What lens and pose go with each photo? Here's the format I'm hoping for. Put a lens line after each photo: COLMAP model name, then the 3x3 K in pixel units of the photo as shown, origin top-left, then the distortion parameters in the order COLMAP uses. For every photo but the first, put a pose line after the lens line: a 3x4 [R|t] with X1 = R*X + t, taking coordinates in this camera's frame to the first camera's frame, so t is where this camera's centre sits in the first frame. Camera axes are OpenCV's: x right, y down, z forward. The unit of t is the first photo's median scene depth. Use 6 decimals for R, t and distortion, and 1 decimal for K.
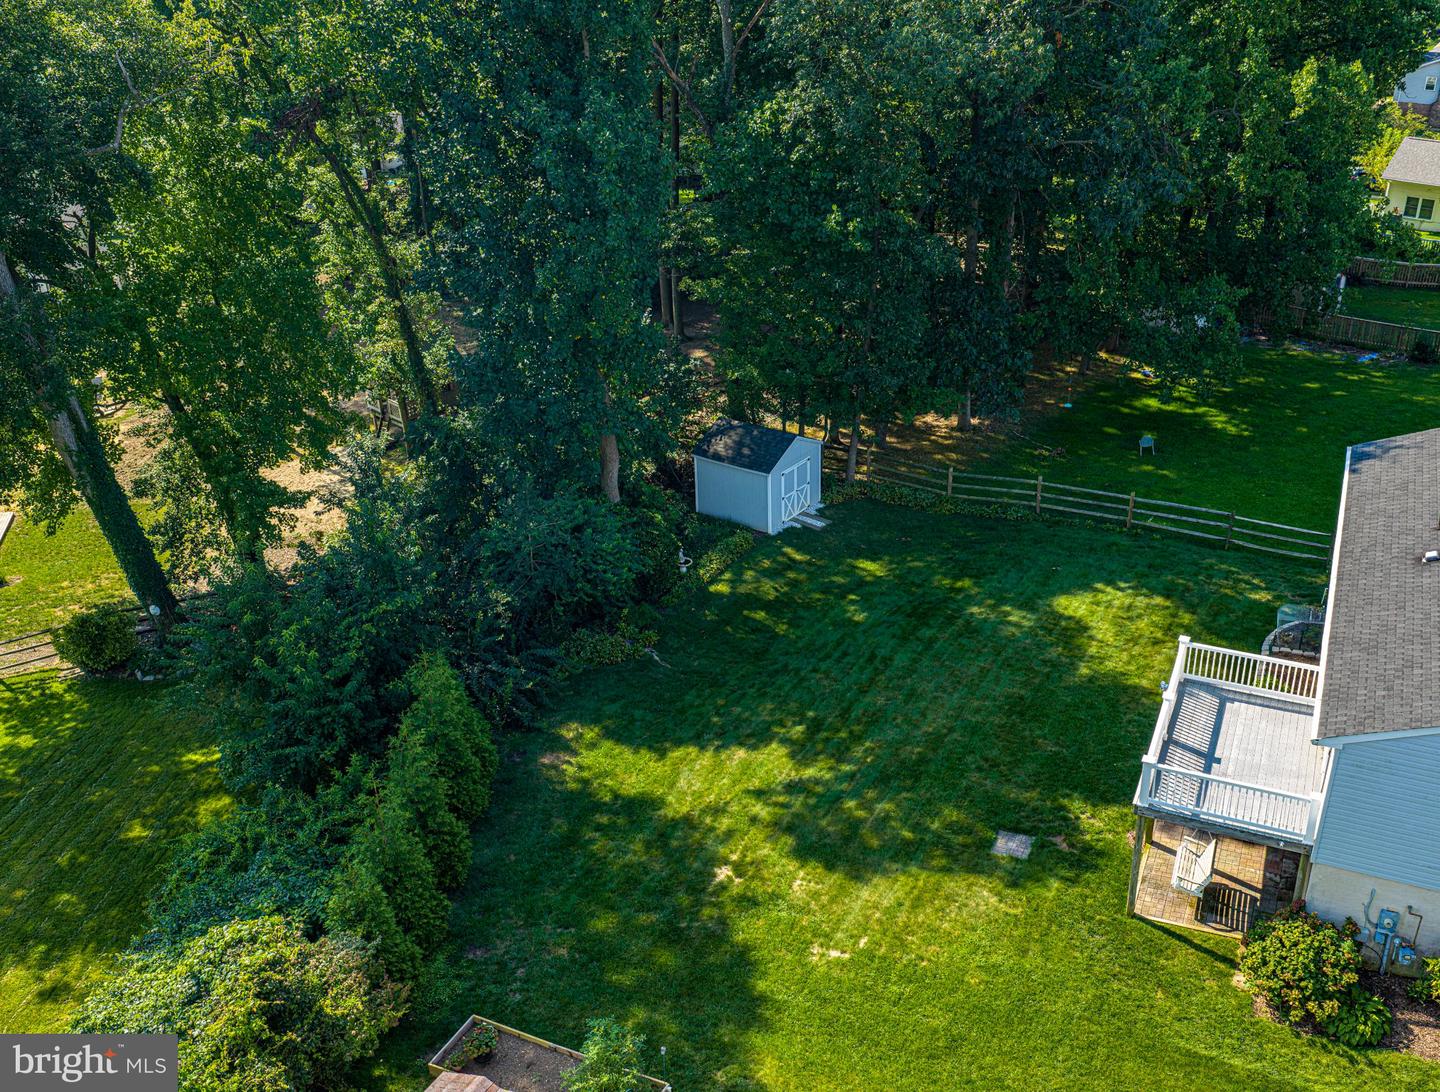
lens RADIAL K [[1406.6, 0, 833.6], [0, 1406.6, 528.9], [0, 0, 1]] dist [0.029673, 0.000000]
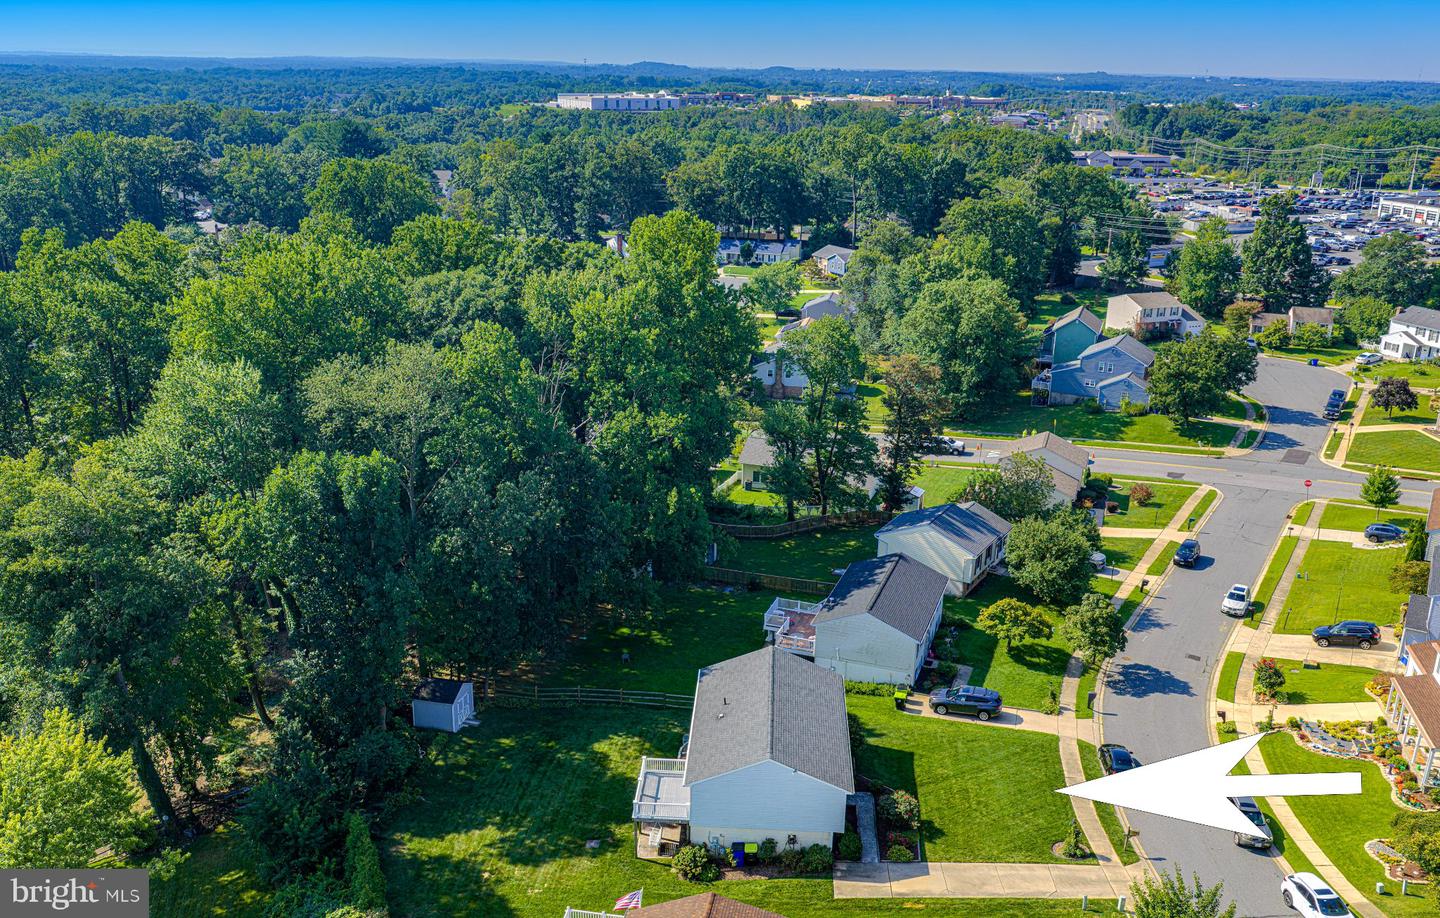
lens RADIAL K [[1259.5, 0, 722.7], [0, 1259.5, 464.9], [0, 0, 1]] dist [0.010469, -0.016103]
pose [[0.951791, -0.091703, 0.292719, -0.248321], [0.132842, 0.983366, -0.123872, -0.143241], [-0.276491, 0.156786, 0.948141, -1.331727]]
